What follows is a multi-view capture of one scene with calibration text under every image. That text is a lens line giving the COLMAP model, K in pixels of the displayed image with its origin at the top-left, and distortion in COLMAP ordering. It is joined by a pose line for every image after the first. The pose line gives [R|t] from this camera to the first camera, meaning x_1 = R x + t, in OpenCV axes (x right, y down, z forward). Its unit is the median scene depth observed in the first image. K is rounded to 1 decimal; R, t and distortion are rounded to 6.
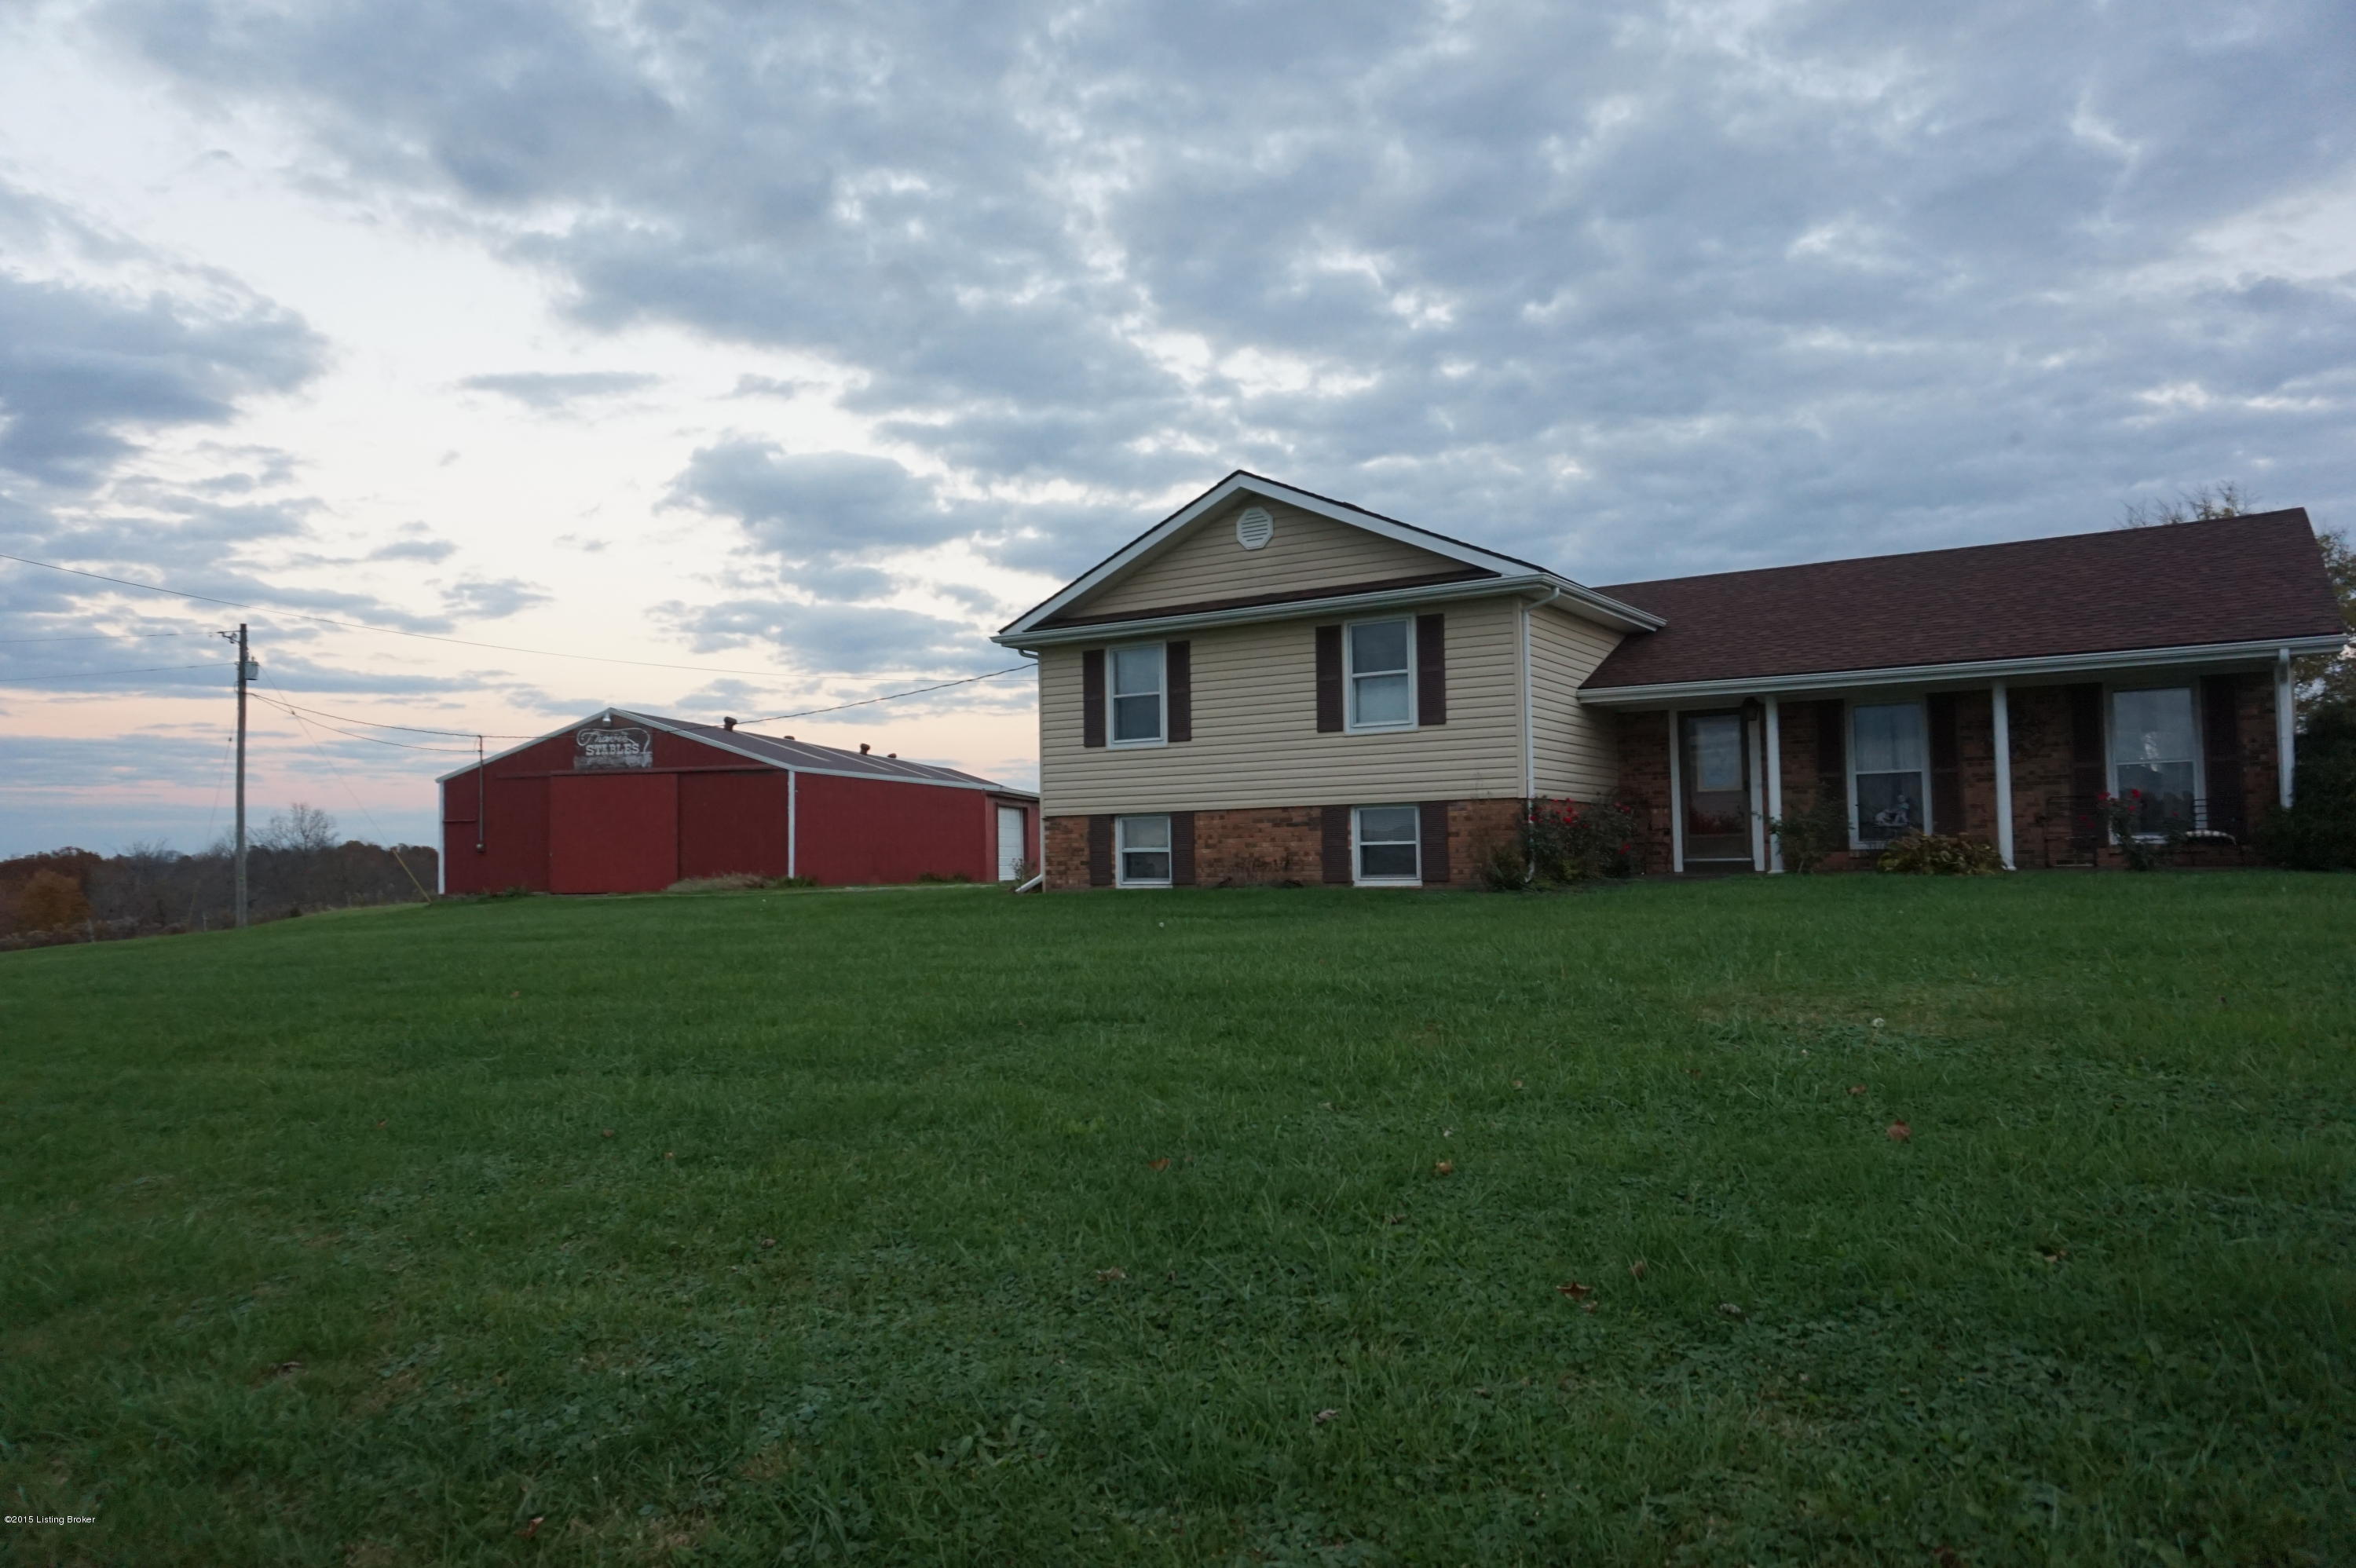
lens RADIAL K [[1638.9, 0, 1179.5], [0, 1638.9, 776.0], [0, 0, 1]] dist [-0.004331, 0.030529]
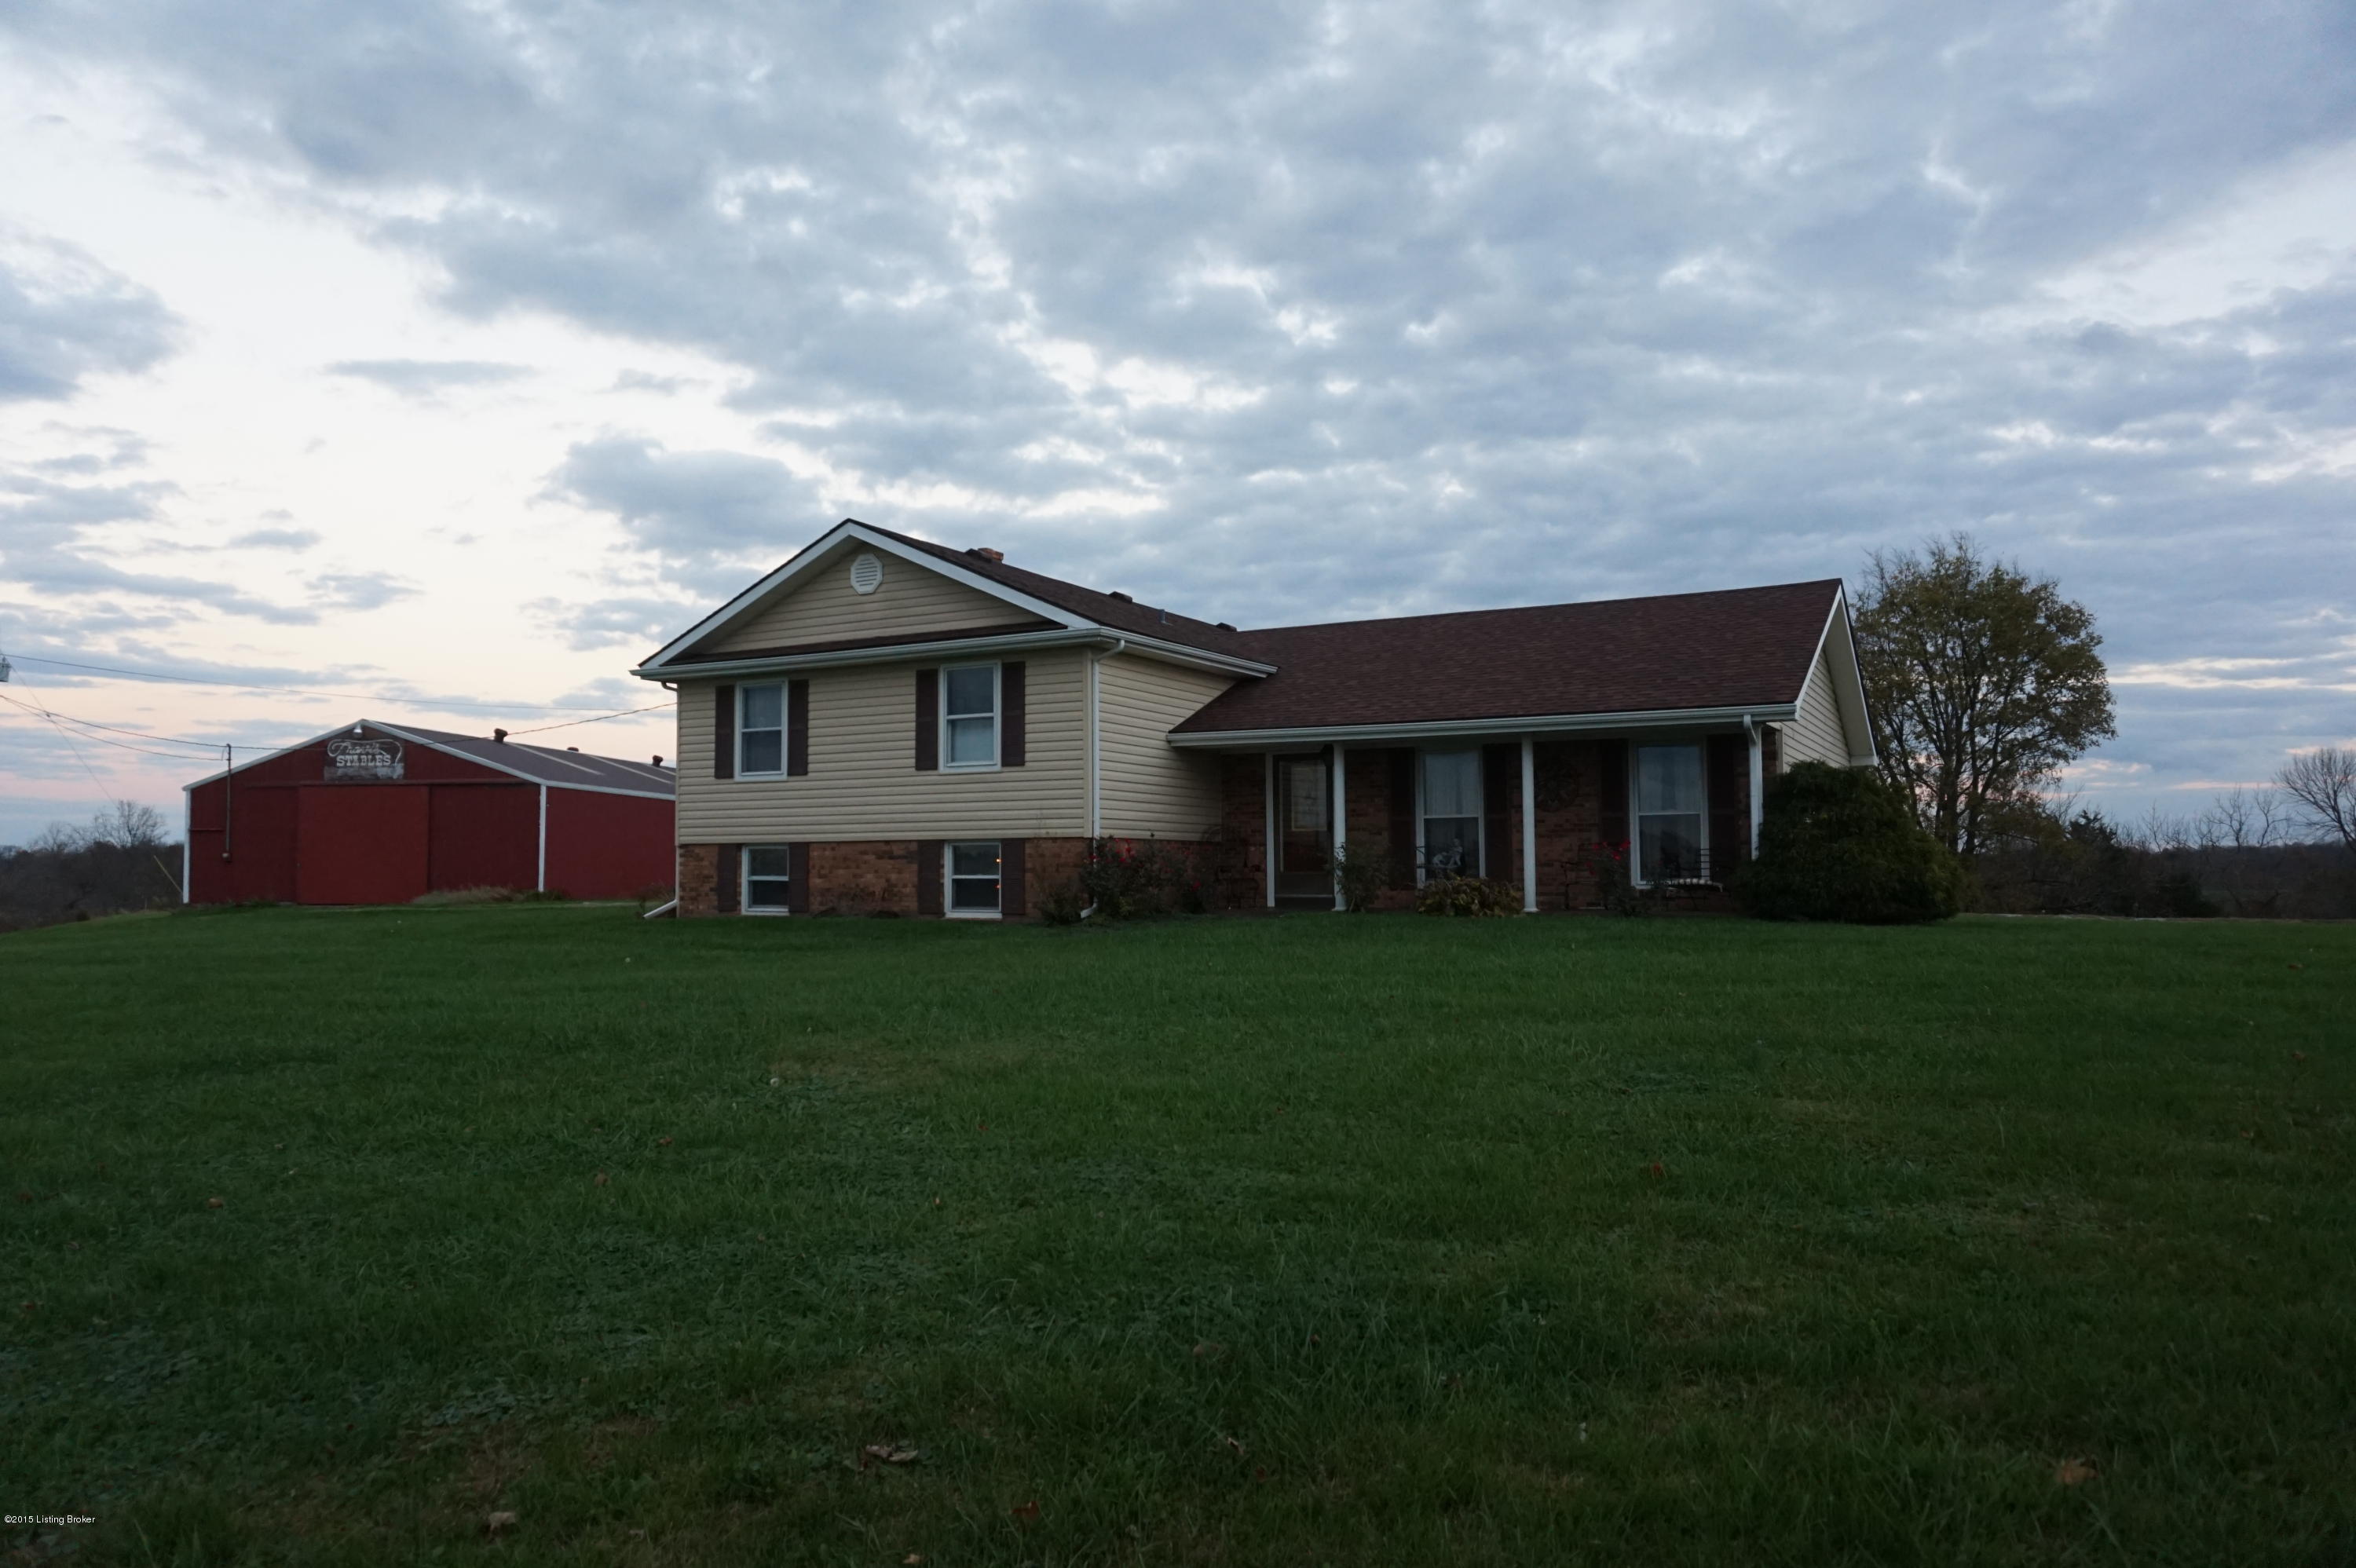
lens RADIAL K [[1638.4, 0, 1178.0], [0, 1638.4, 784.0], [0, 0, 1]] dist [-0.006619, 0.028051]
pose [[0.997822, 0.015232, 0.064186, 0.009121], [-0.015247, 0.999884, -0.000248, -0.000993], [-0.064182, -0.000732, 0.997938, -0.003036]]
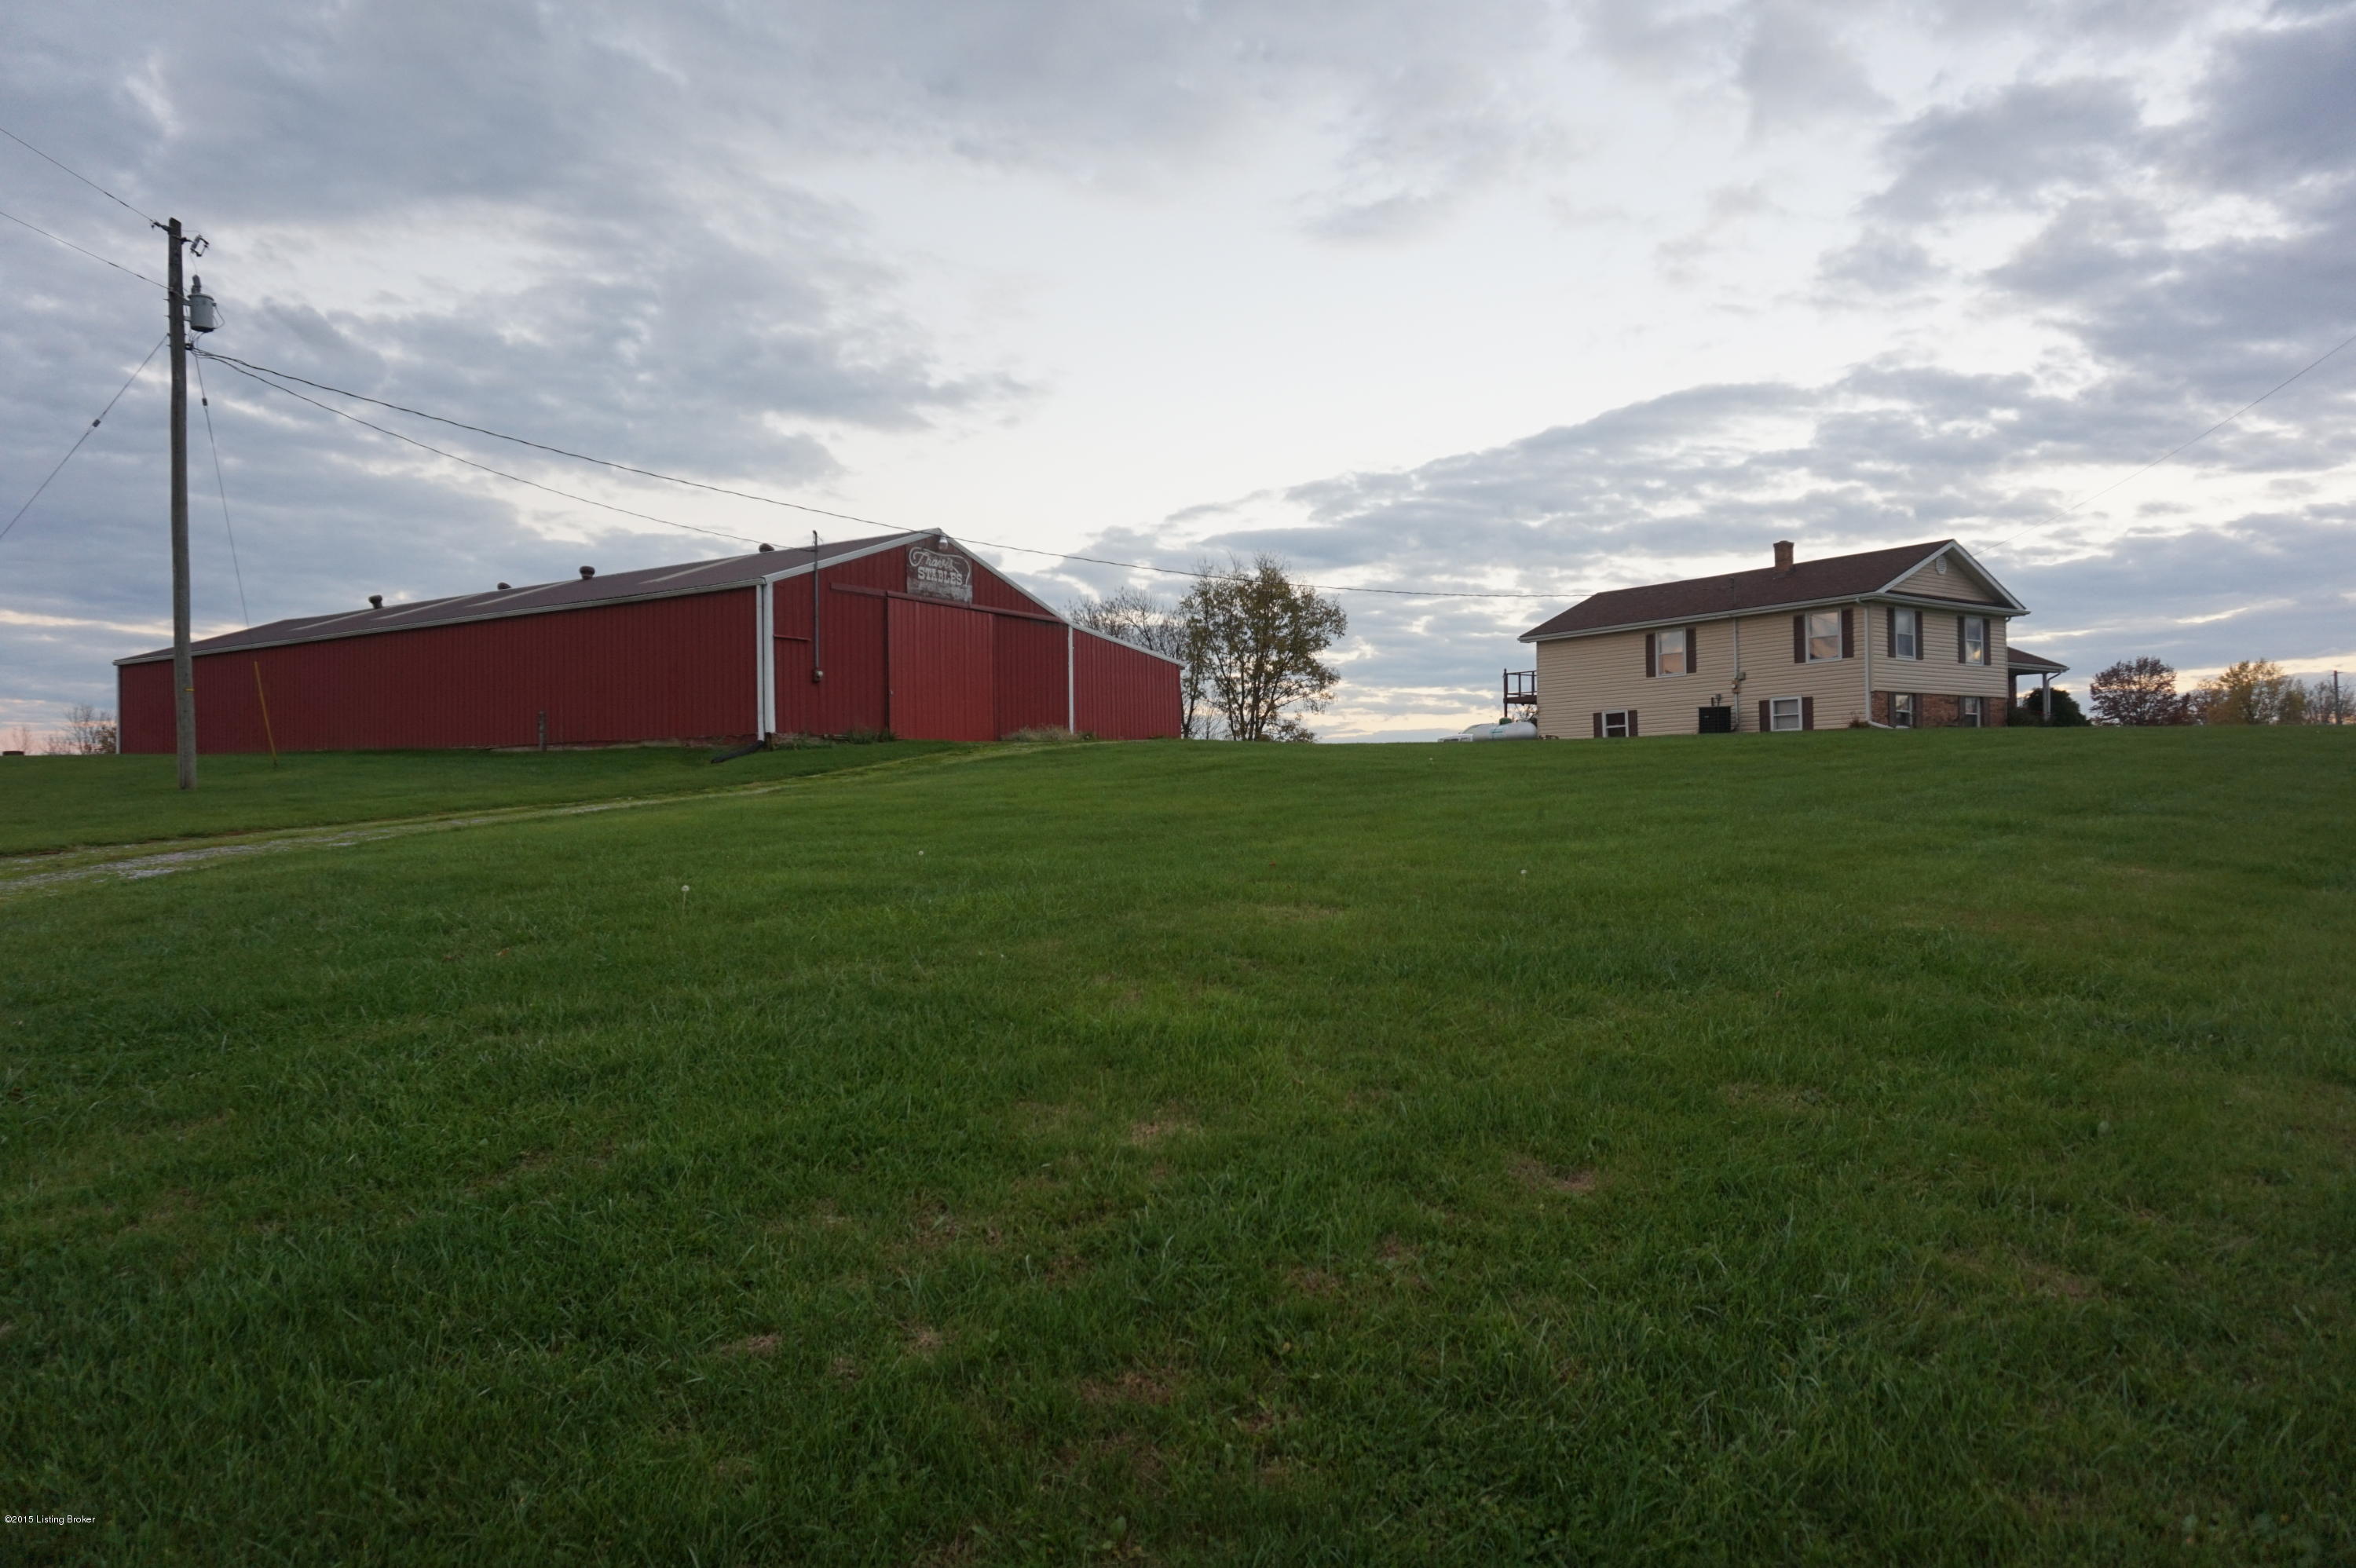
lens RADIAL K [[1638.4, 0, 1178.0], [0, 1638.4, 784.0], [0, 0, 1]] dist [-0.006619, 0.028051]
pose [[0.333464, 0.030239, 0.942278, -0.120721], [-0.039808, 0.999046, -0.017973, 0.011330], [-0.941922, -0.031517, 0.334349, 0.062168]]
